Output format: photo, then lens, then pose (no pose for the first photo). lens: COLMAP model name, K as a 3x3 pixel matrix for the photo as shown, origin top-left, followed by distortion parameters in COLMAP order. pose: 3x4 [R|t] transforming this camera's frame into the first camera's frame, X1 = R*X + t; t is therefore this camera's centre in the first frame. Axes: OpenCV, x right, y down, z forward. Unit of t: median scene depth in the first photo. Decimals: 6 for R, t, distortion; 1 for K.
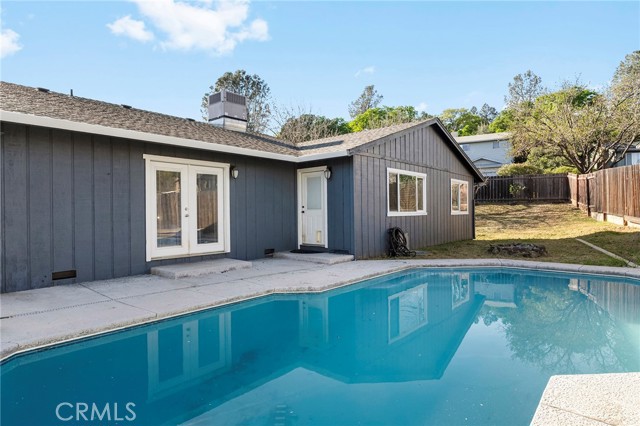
lens RADIAL K [[367.7, 0, 319.5], [0, 367.7, 213.8], [0, 0, 1]] dist [0.002834, 0.000011]
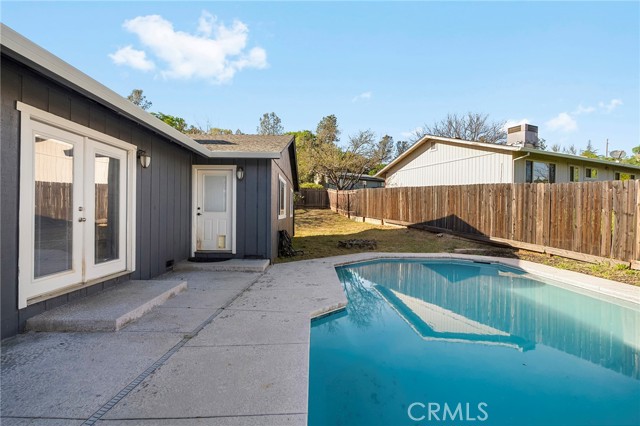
lens RADIAL K [[298.5, 0, 321.8], [0, 298.5, 212.0], [0, 0, 1]] dist [0.001539, -0.000420]
pose [[0.748609, 0.019243, 0.662732, -0.296589], [-0.014709, 0.999815, -0.012415, -0.005691], [-0.662848, -0.000454, 0.748753, 0.275050]]
